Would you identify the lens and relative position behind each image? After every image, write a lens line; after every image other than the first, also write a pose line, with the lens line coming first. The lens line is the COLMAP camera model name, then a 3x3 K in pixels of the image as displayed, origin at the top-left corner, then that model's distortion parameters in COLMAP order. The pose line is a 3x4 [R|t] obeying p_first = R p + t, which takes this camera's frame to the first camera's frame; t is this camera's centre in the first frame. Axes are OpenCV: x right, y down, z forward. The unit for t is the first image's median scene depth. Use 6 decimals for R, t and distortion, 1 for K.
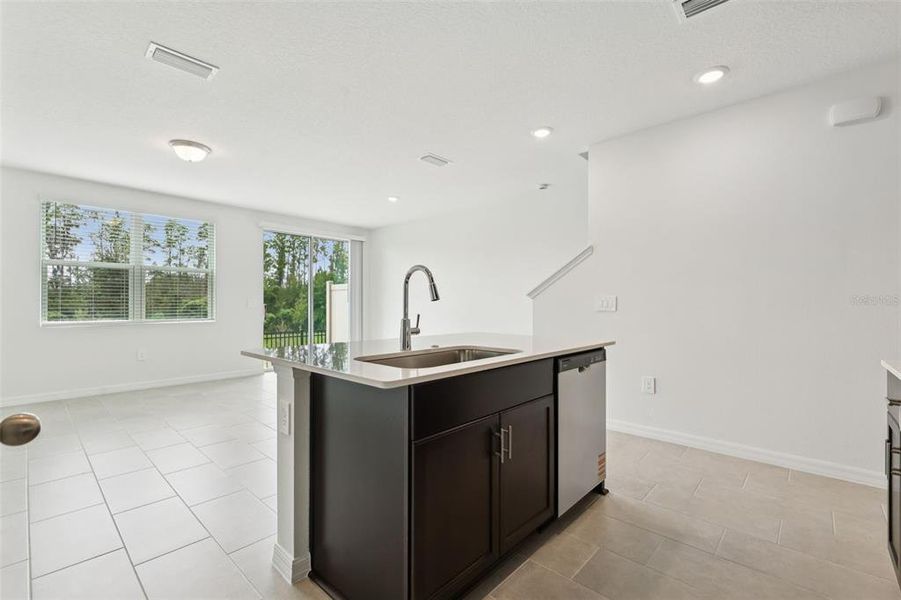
lens RADIAL K [[417.1, 0, 450.5], [0, 417.1, 300.0], [0, 0, 1]] dist [-0.000017, -0.000629]
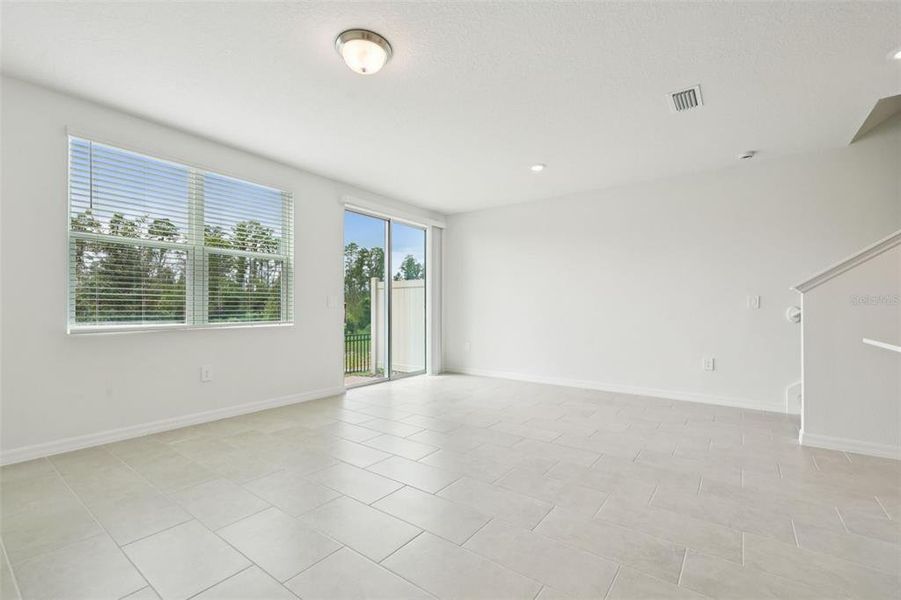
lens RADIAL K [[406.6, 0, 450.5], [0, 406.6, 300.0], [0, 0, 1]] dist [0.002256, 0.000724]
pose [[0.993247, 0.003337, 0.115969, -0.291267], [-0.002138, 0.999943, -0.010462, 0.010849], [-0.115997, 0.010144, 0.993198, 0.196463]]
